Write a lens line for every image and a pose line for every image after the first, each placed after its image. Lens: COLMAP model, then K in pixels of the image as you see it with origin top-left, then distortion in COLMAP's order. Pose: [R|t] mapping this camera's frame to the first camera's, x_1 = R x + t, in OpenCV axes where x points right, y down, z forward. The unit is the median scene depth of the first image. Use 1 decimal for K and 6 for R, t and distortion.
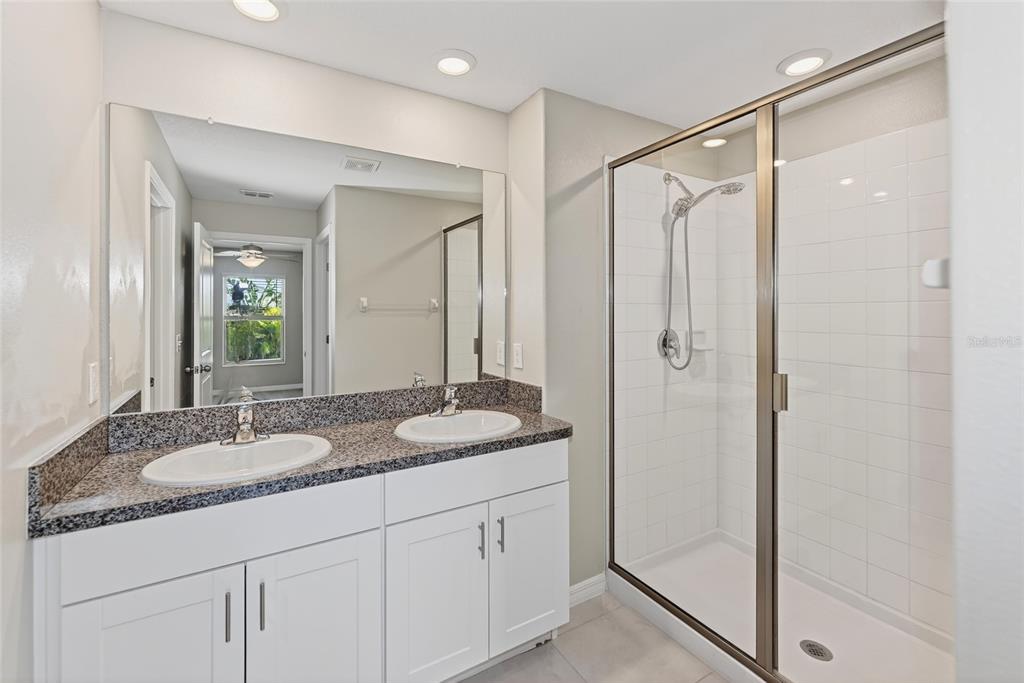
lens RADIAL K [[441.1, 0, 500.7], [0, 441.1, 302.3], [0, 0, 1]] dist [-0.002044, -0.000119]
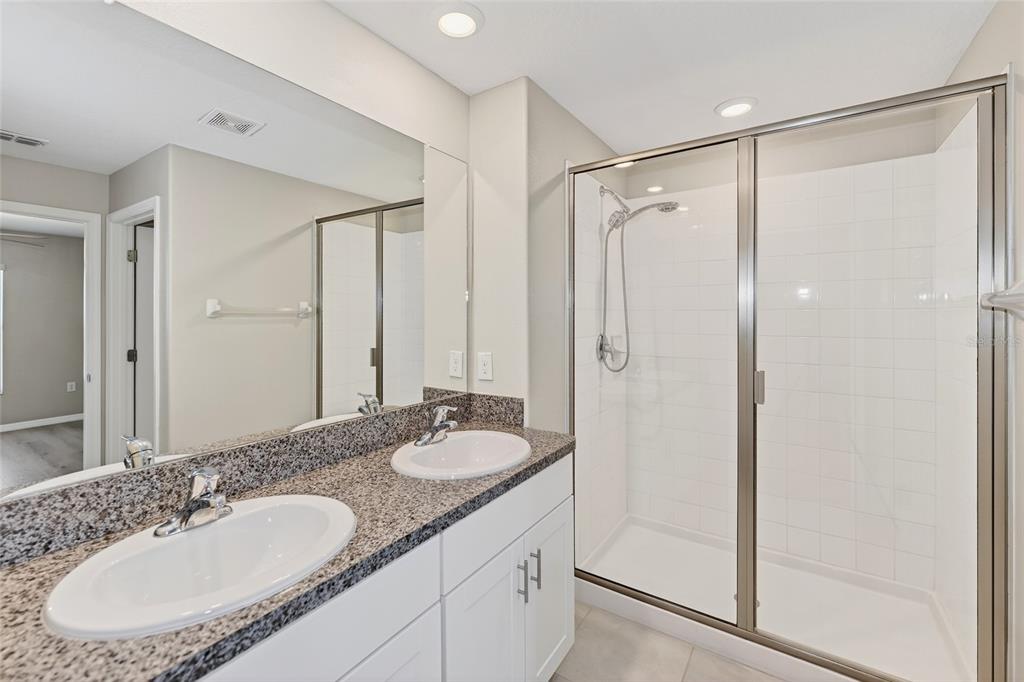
lens RADIAL K [[441.1, 0, 477.6], [0, 441.1, 308.1], [0, 0, 1]] dist [-0.002044, -0.000119]
pose [[0.900529, 0.009089, 0.434702, -0.400018], [-0.009166, 0.999956, -0.001919, 0.004272], [-0.434700, -0.002256, 0.900572, 0.207488]]
